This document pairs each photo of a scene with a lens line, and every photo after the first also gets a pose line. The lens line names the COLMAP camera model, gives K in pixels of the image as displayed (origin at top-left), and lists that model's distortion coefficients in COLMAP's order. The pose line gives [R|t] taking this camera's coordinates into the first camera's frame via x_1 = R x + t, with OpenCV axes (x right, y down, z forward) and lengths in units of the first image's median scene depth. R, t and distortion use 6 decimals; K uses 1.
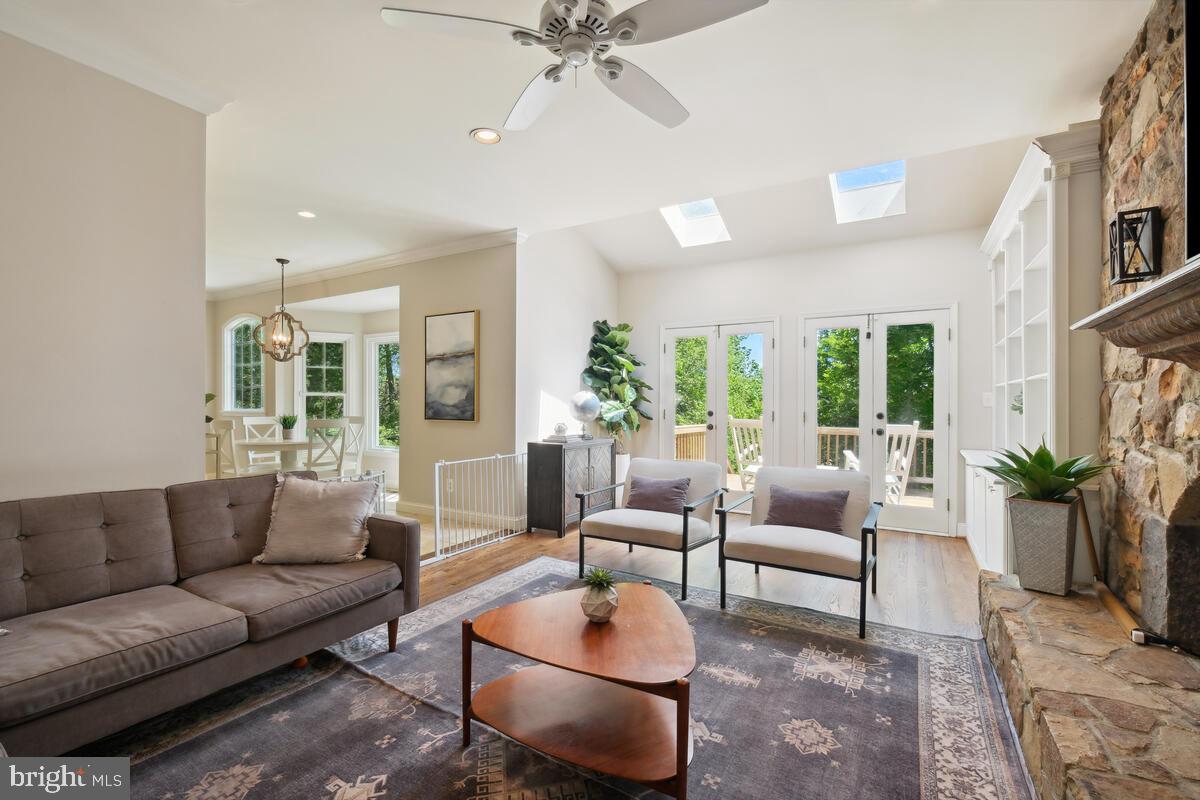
lens RADIAL K [[527.4, 0, 595.3], [0, 527.4, 399.0], [0, 0, 1]] dist [-0.002945, 0.000358]
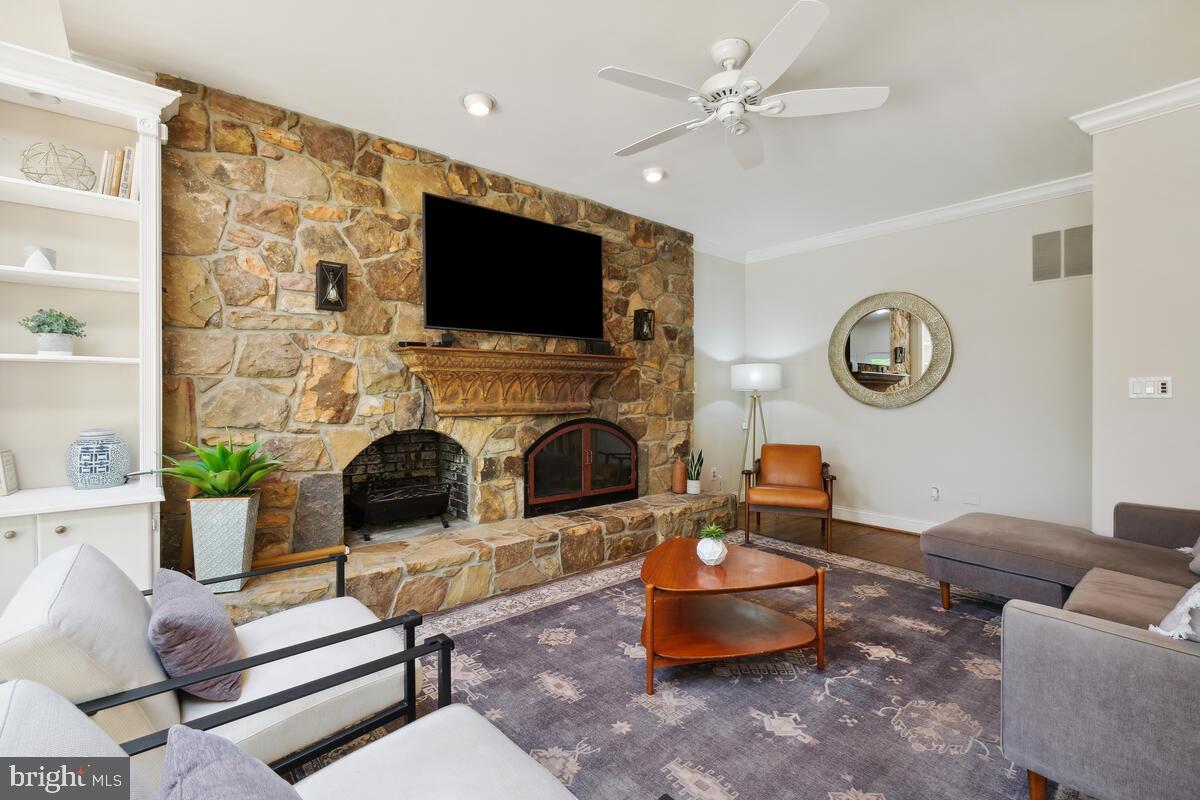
lens RADIAL K [[527.4, 0, 597.8], [0, 527.4, 394.6], [0, 0, 1]] dist [-0.002945, 0.000358]
pose [[-0.949592, -0.004443, 0.313458, -0.046865], [-0.005074, 0.999986, -0.001197, 0.002290], [-0.313448, -0.002727, -0.949601, 0.842026]]
